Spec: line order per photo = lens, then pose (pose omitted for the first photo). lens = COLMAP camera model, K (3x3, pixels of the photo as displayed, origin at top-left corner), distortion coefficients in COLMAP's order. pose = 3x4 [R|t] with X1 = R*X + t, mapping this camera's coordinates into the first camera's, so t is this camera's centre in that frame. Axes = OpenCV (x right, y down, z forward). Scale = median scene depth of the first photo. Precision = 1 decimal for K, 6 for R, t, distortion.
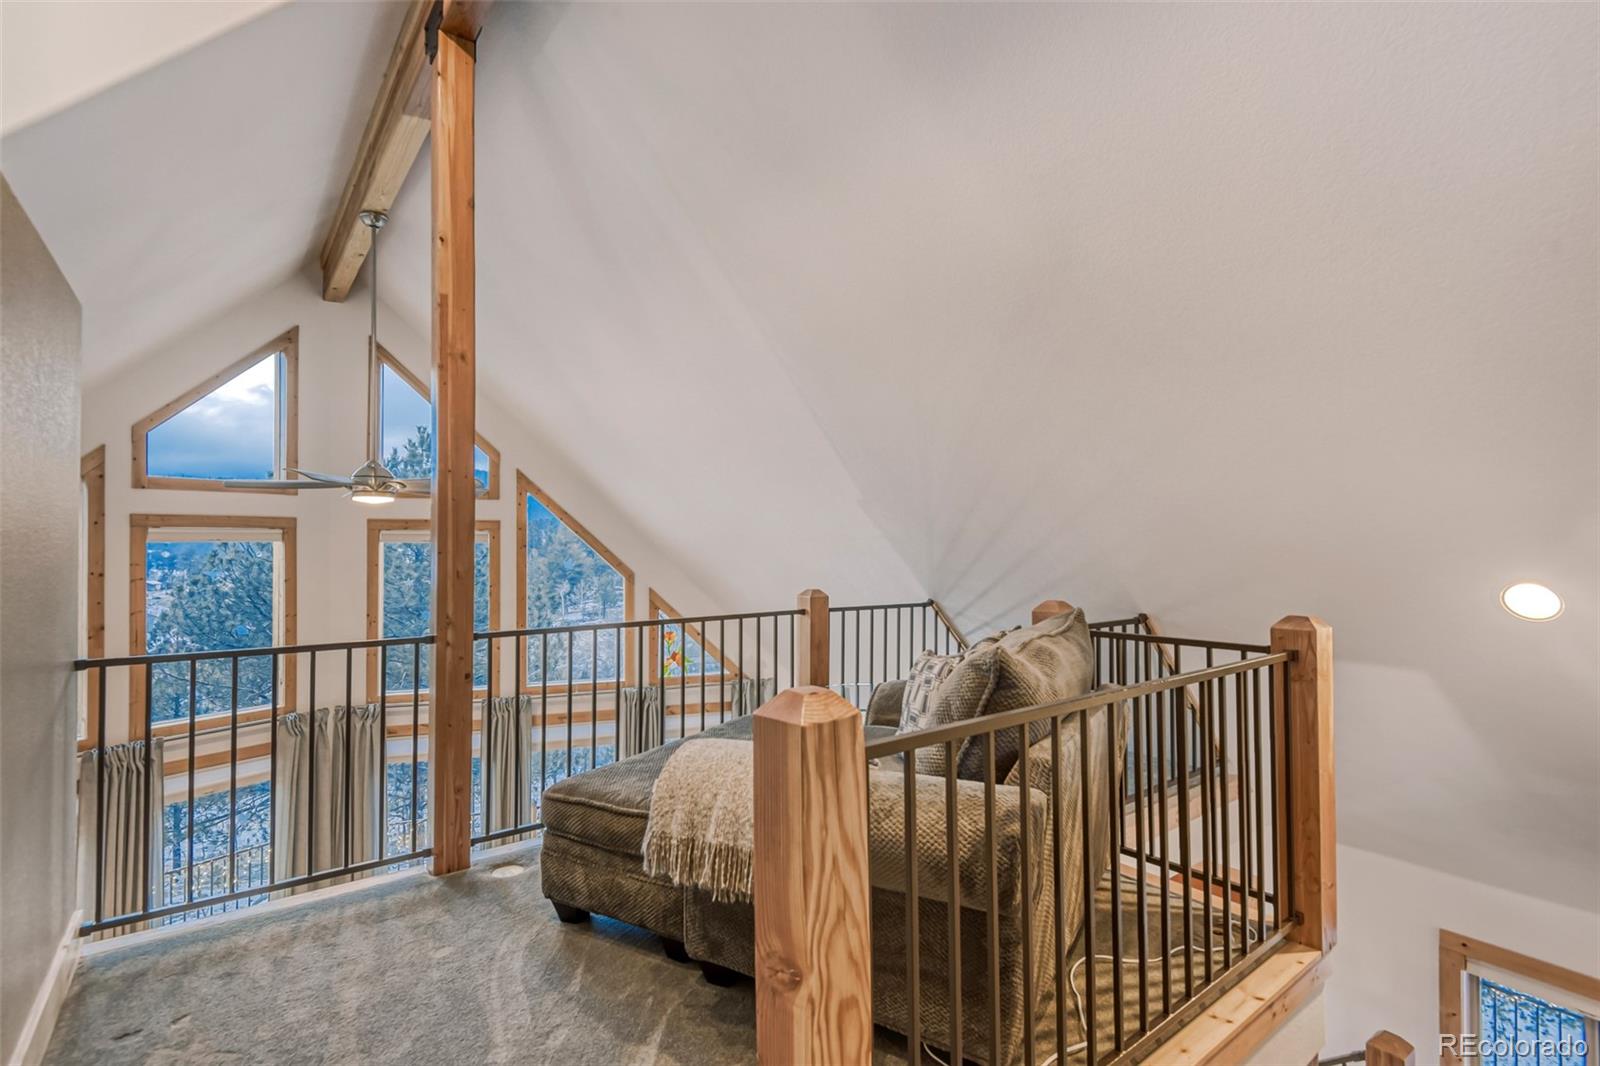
lens RADIAL K [[746.9, 0, 806.7], [0, 746.9, 535.3], [0, 0, 1]] dist [0.034107, -0.019768]
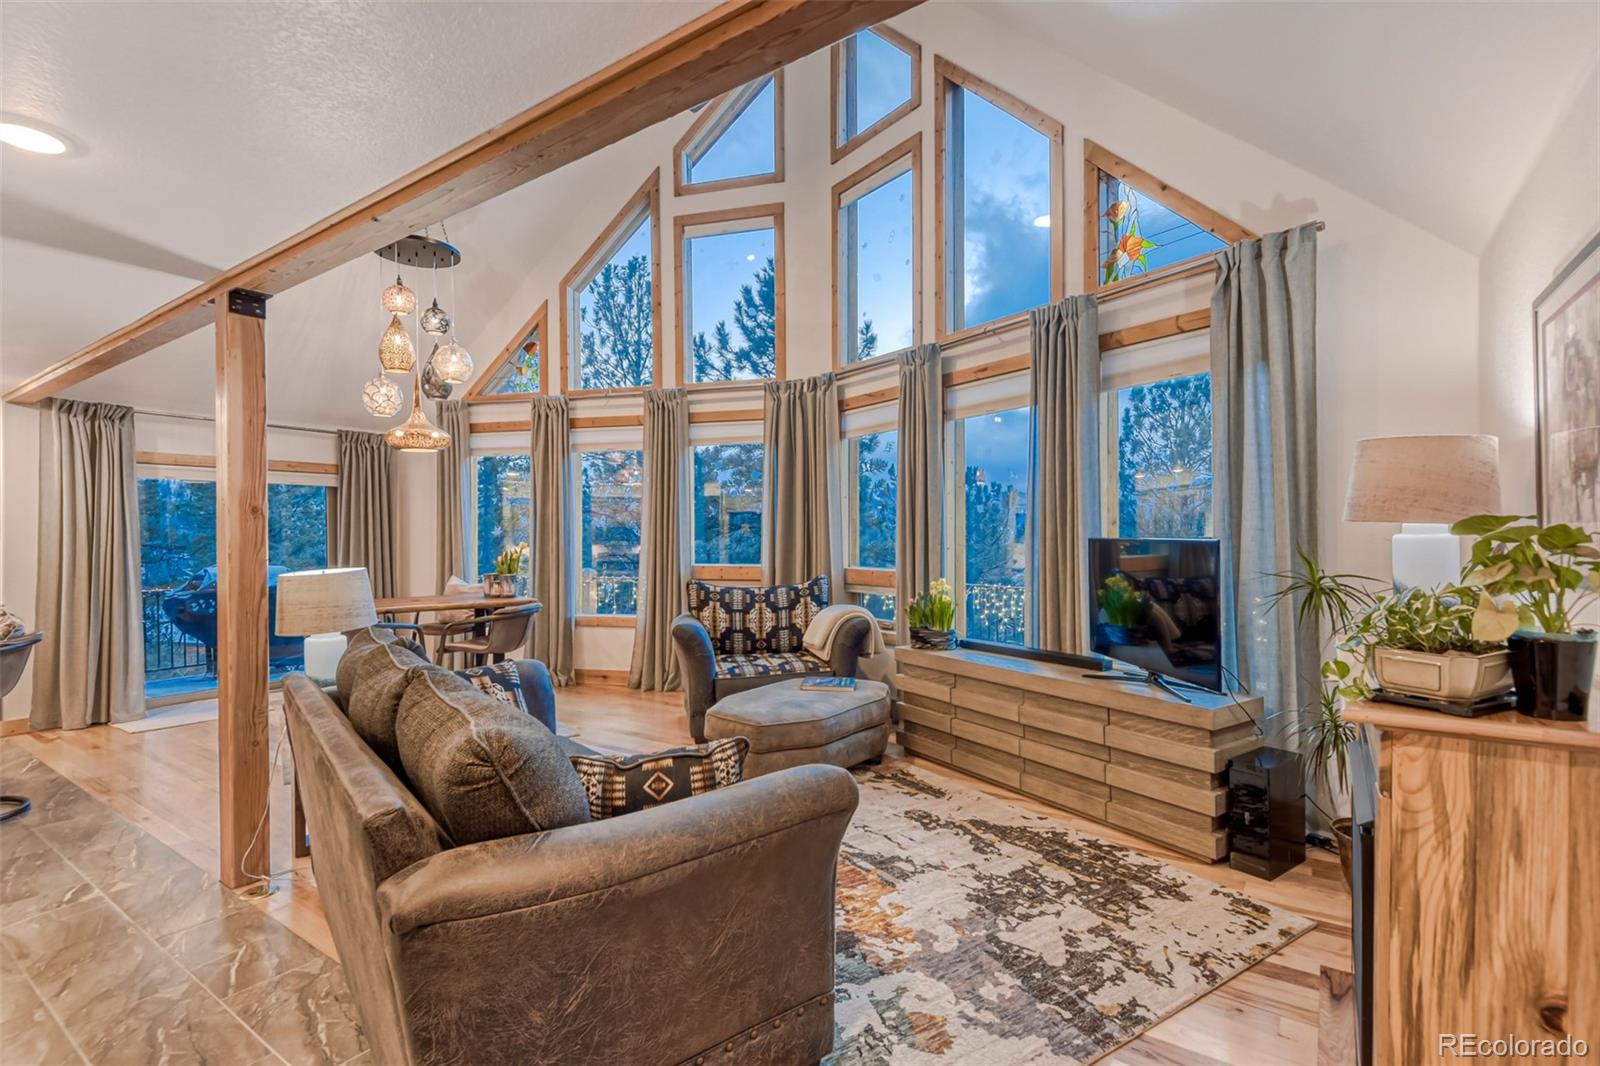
lens RADIAL K [[746.9, 0, 800.9], [0, 746.9, 532.5], [0, 0, 1]] dist [0.034107, -0.019768]
pose [[0.302187, -0.002360, -0.953246, 0.298014], [0.014413, 0.999894, 0.002093, 0.385124], [0.953140, -0.014372, 0.302189, 0.607276]]
